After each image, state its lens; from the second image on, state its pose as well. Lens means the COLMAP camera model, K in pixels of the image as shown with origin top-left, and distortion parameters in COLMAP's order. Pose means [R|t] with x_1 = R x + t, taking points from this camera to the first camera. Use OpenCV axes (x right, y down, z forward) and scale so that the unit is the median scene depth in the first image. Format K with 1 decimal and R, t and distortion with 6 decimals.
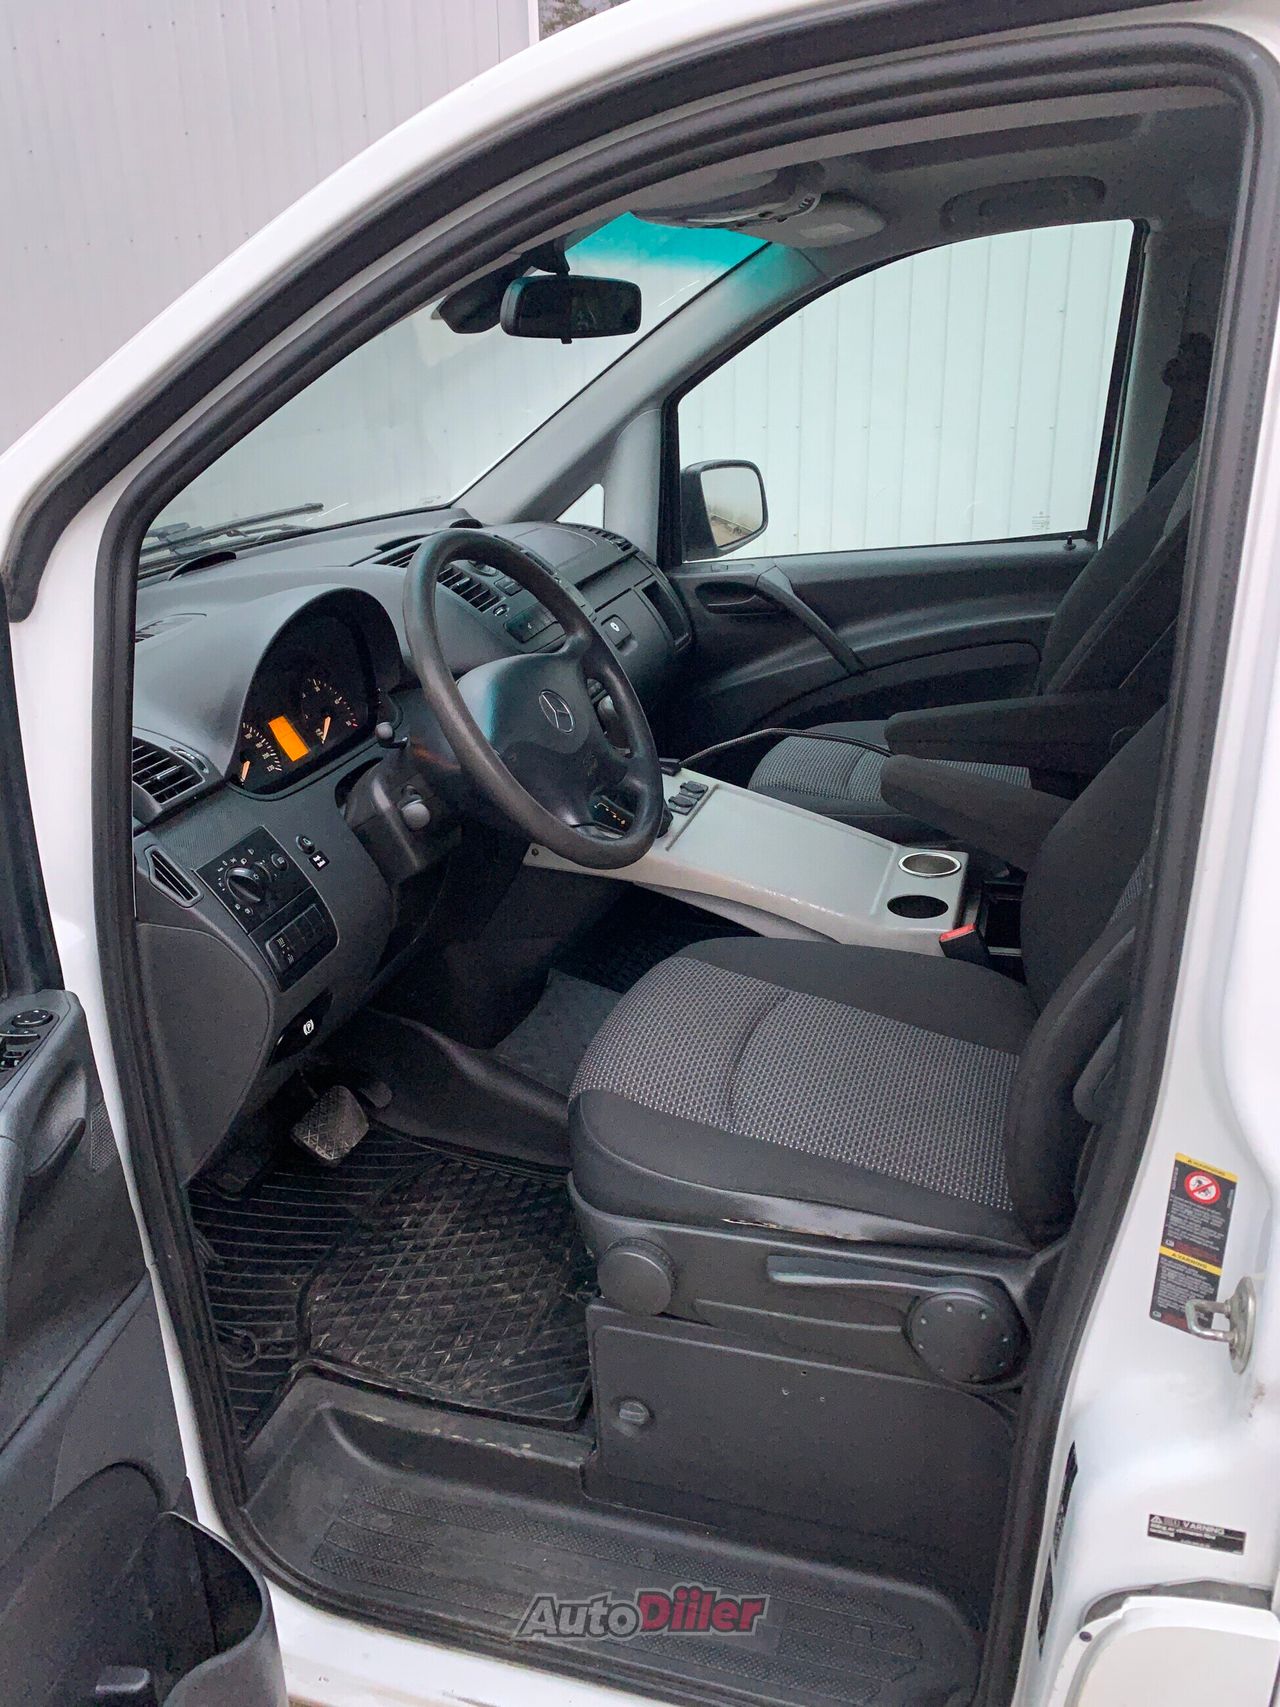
lens RADIAL K [[1289.7, 0, 666.5], [0, 1289.7, 829.5], [0, 0, 1]] dist [0.003771, -0.011515]
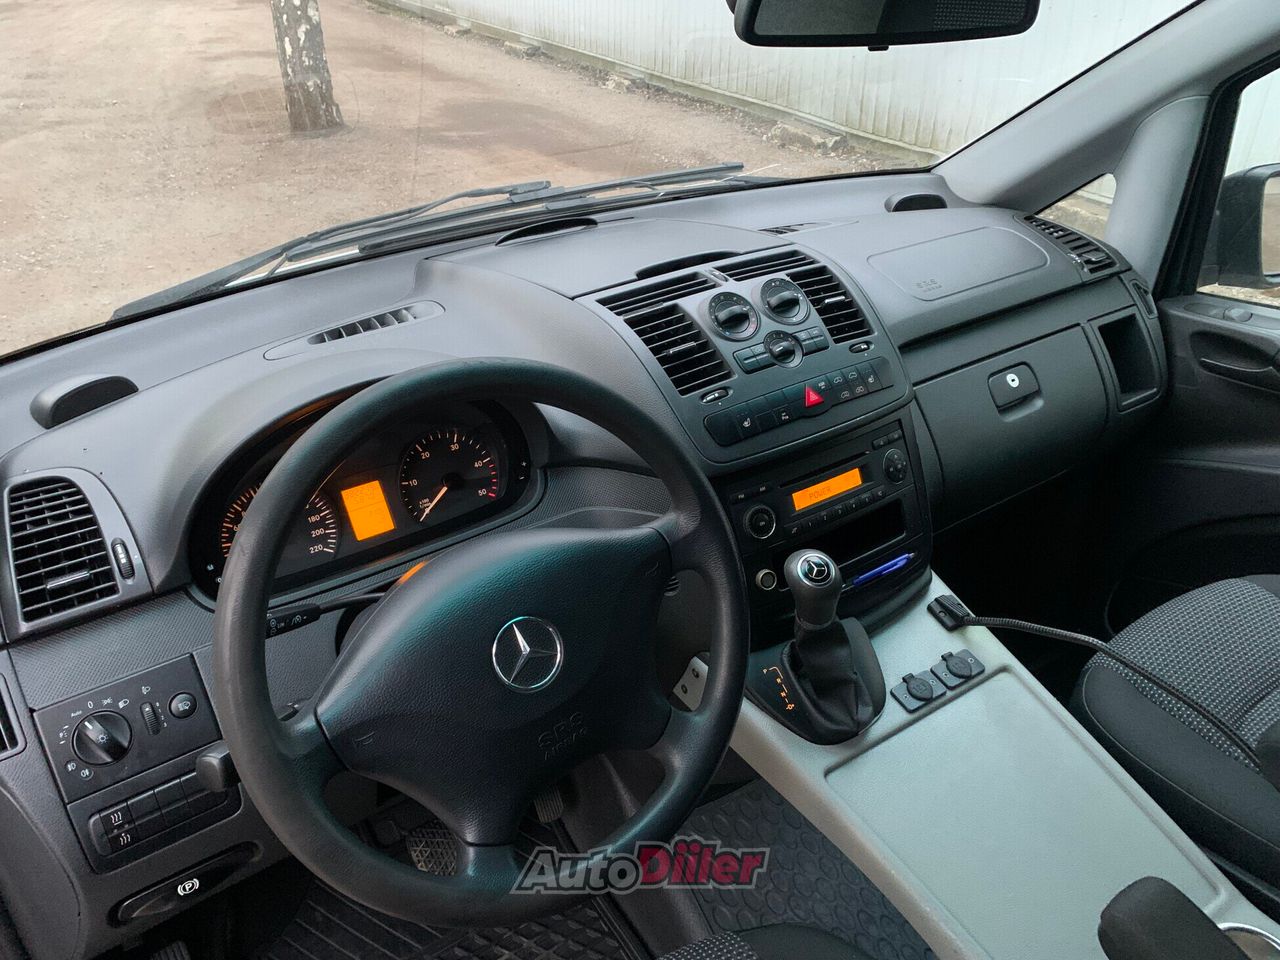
lens RADIAL K [[950.8, 0, 639.7], [0, 950.8, 457.6], [0, 0, 1]] dist [0.095428, -0.194803]
pose [[0.771254, 0.327001, -0.546111, 0.162327], [-0.238448, 0.943905, 0.228441, -0.259464], [0.590178, -0.045967, 0.805964, 0.526009]]
